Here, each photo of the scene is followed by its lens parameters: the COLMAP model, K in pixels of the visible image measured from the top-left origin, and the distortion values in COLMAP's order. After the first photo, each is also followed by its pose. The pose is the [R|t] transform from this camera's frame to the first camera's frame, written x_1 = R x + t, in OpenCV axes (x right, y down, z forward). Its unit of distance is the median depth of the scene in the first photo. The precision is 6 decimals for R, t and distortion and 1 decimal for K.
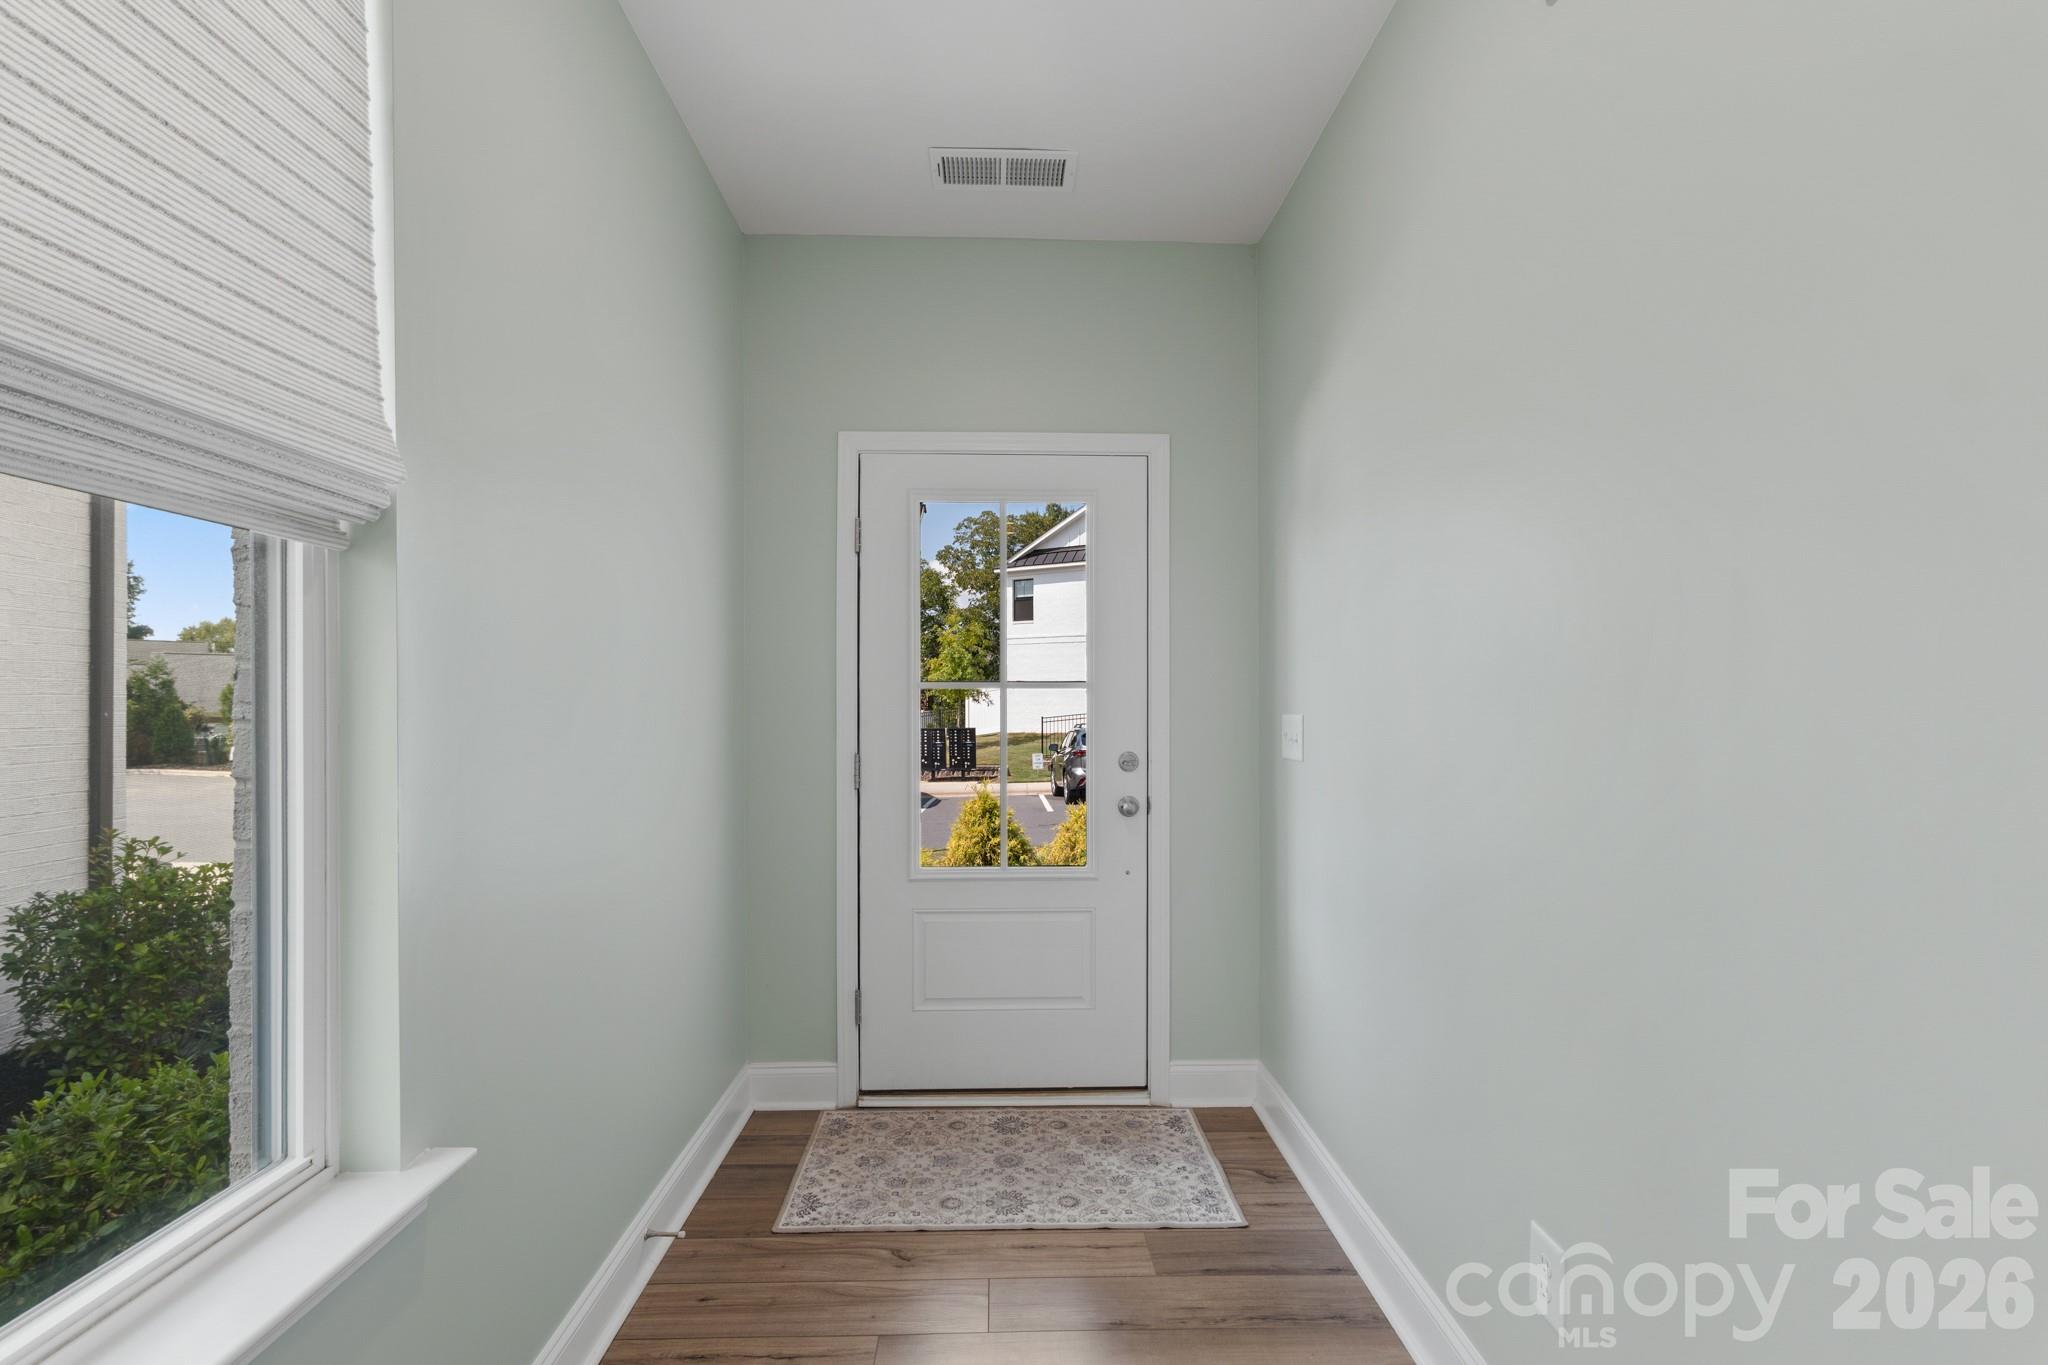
lens RADIAL K [[960.8, 0, 1024.5], [0, 960.8, 682.8], [0, 0, 1]] dist [-0.000192, 0.003252]
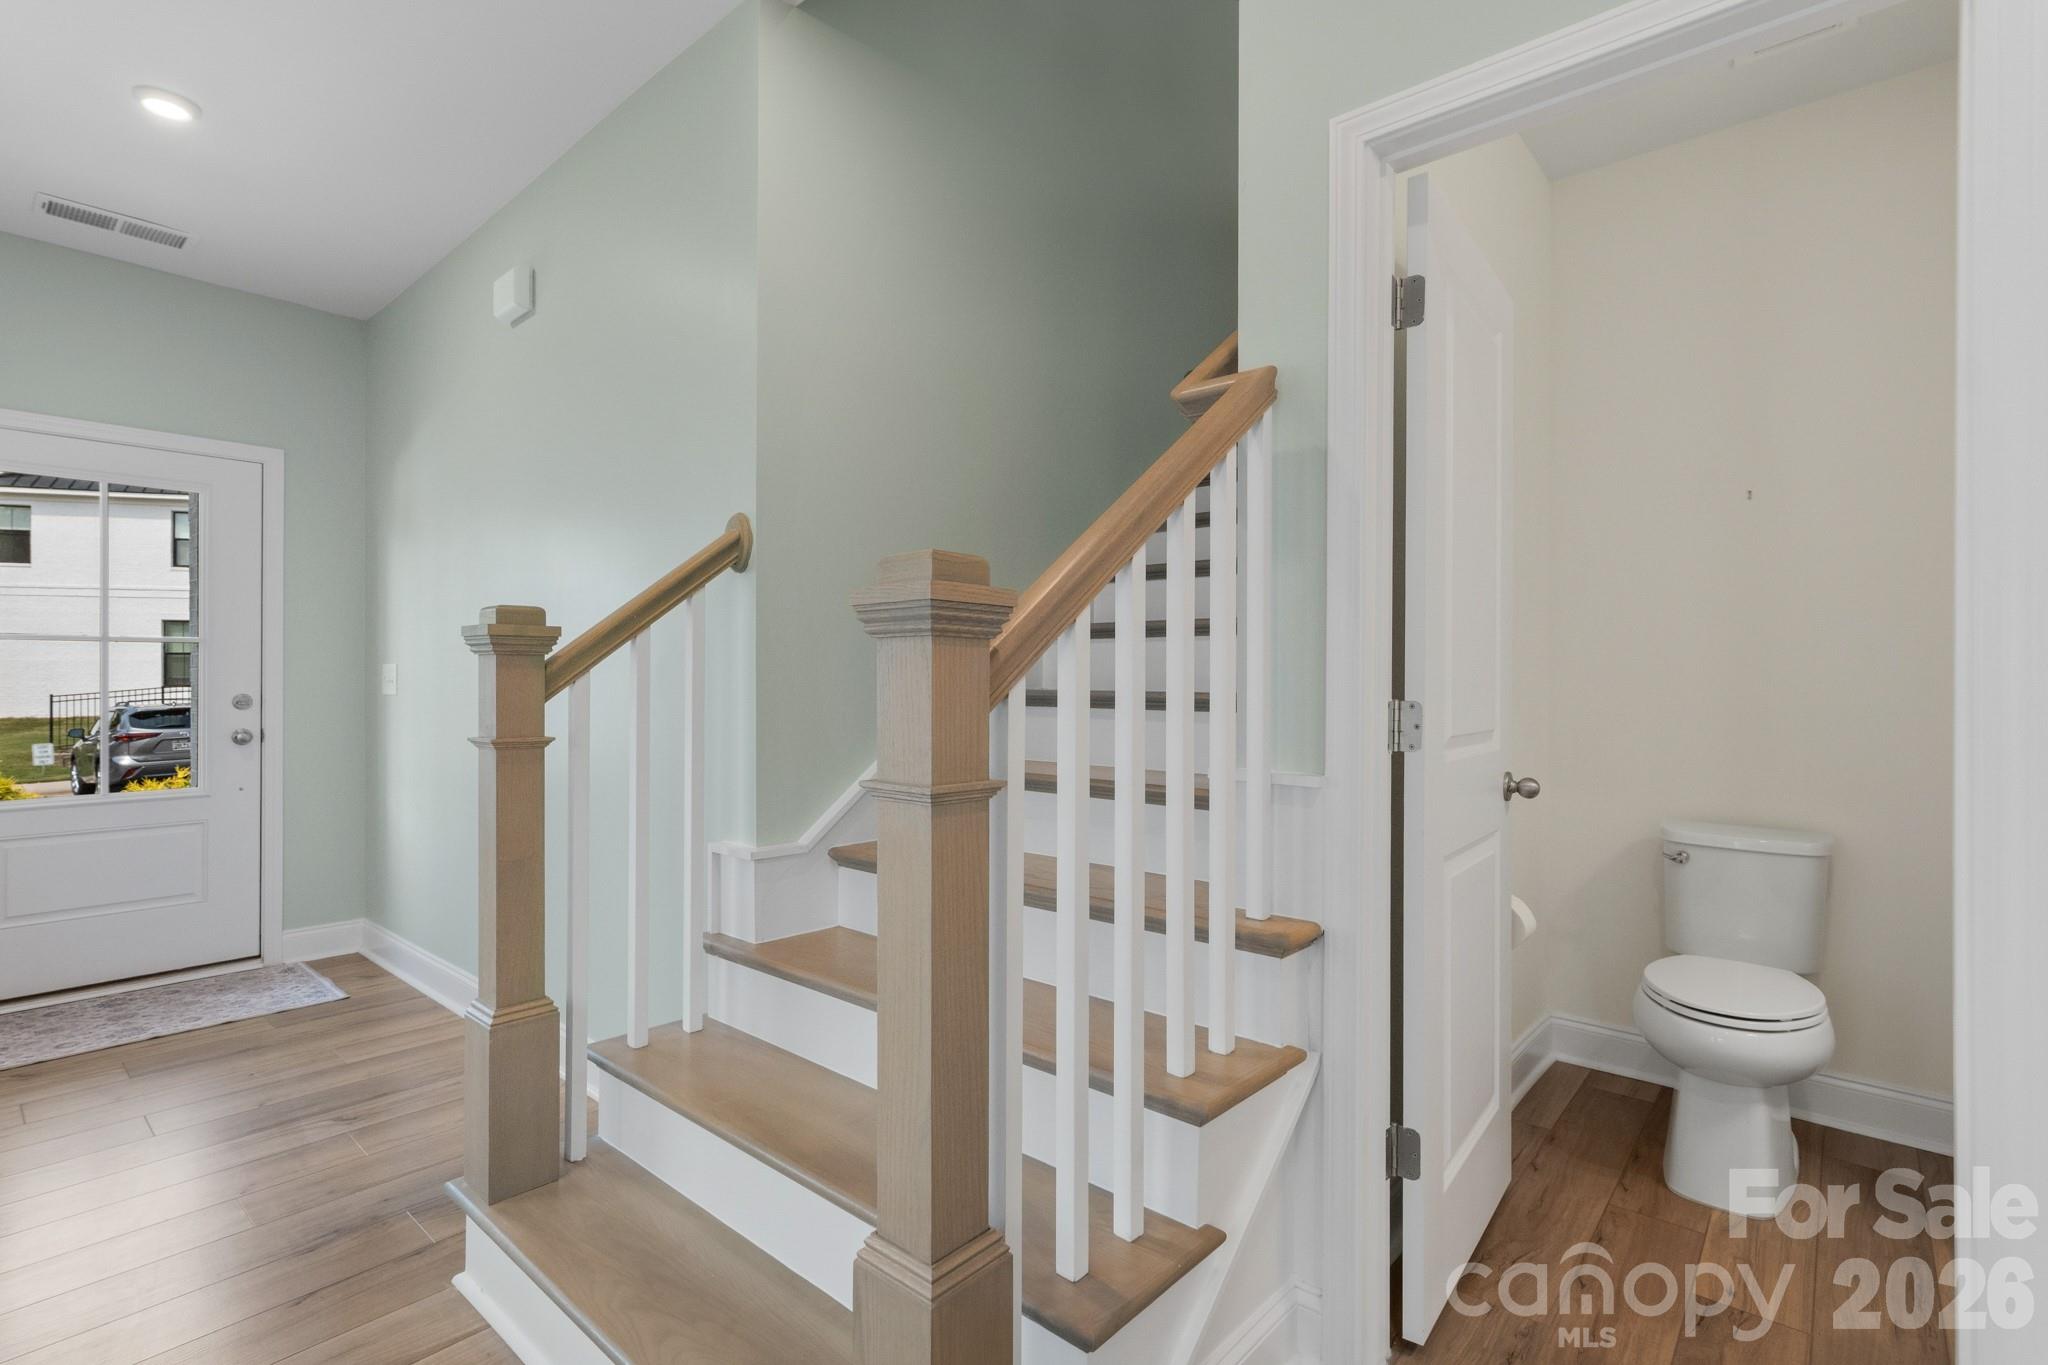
lens RADIAL K [[960.8, 0, 1029.3], [0, 960.8, 680.4], [0, 0, 1]] dist [-0.000192, 0.003252]
pose [[0.681560, -0.001537, 0.731761, -0.116284], [-0.014048, 0.999786, 0.015184, 0.020527], [-0.731628, -0.020629, 0.681392, -0.642003]]
